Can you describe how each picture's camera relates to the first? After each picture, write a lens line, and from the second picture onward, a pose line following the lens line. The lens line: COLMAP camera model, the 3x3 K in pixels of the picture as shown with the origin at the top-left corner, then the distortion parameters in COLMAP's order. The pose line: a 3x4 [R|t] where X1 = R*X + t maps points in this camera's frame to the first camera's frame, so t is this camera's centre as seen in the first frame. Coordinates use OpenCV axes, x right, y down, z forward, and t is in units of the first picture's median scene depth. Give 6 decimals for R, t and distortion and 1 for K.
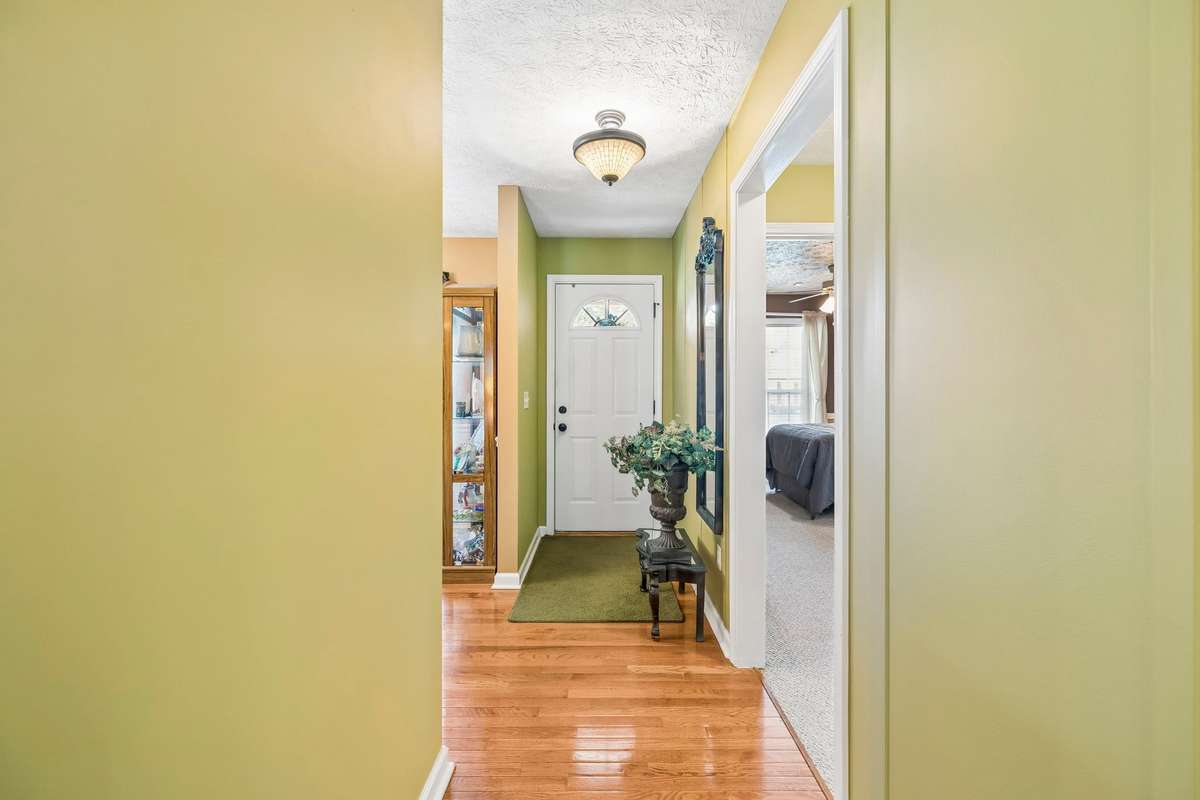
lens RADIAL K [[512.2, 0, 600.0], [0, 512.2, 400.0], [0, 0, 1]] dist [0.001183, 0.000291]
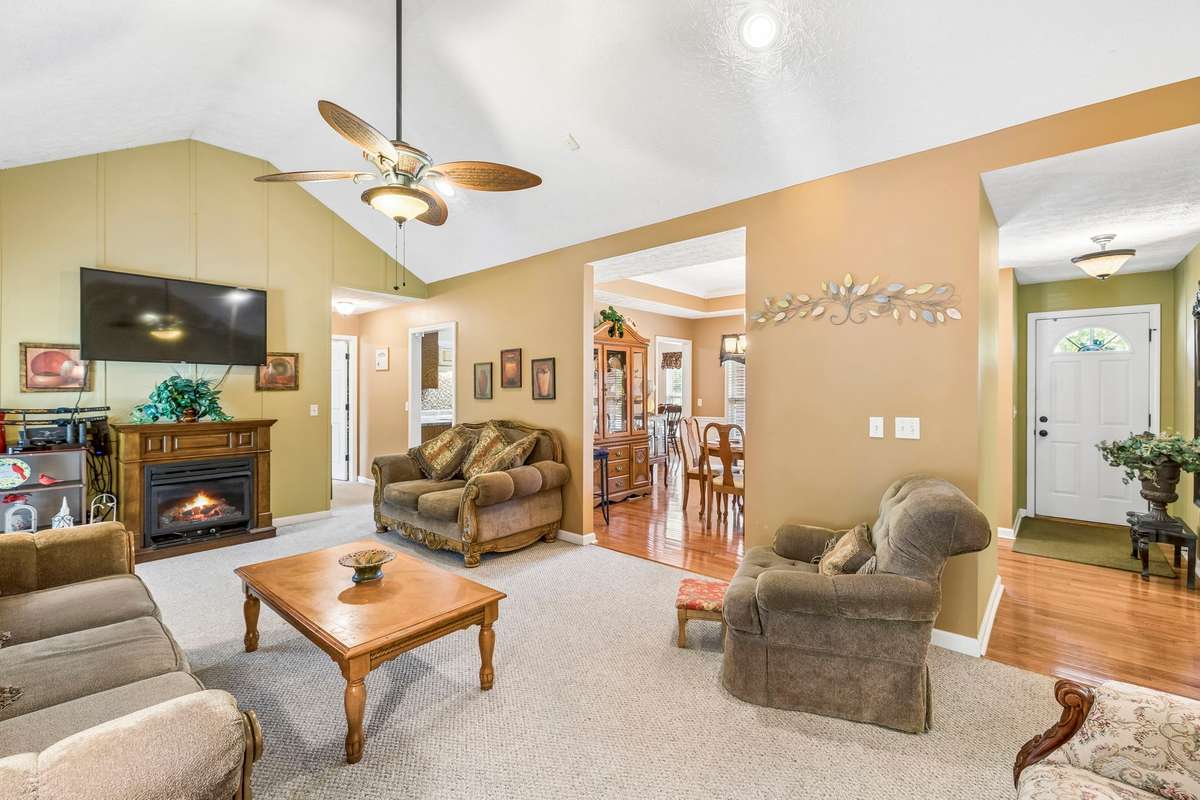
lens RADIAL K [[512.2, 0, 600.0], [0, 512.2, 400.0], [0, 0, 1]] dist [0.001183, 0.000291]
pose [[0.744842, 0.001039, -0.667240, -0.070290], [-0.000907, 0.999999, 0.000545, -0.044547], [0.667240, 0.000200, 0.744842, -1.069027]]
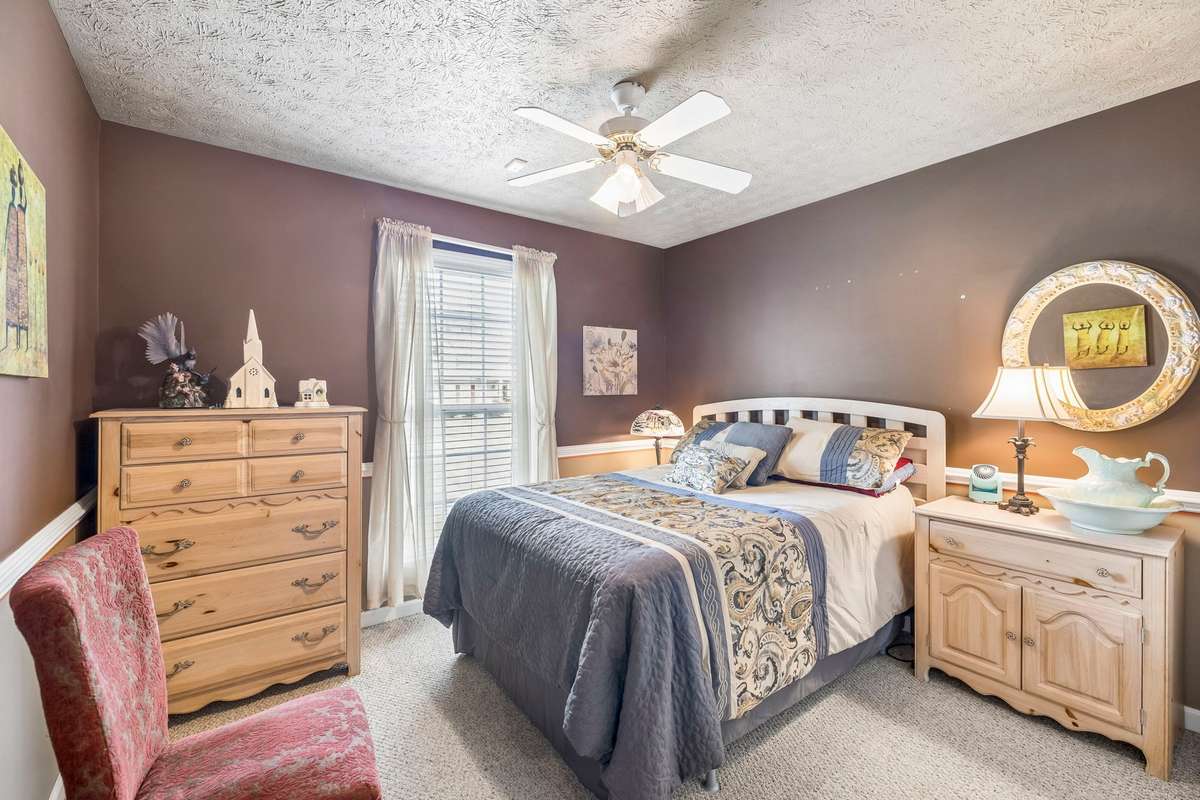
lens RADIAL K [[512.2, 0, 600.0], [0, 512.2, 400.0], [0, 0, 1]] dist [0.001183, 0.000291]
pose [[0.806062, -0.003788, 0.591818, 0.264502], [0.003349, 0.999993, 0.001839, -0.036632], [-0.591821, 0.000500, 0.806069, 0.870626]]
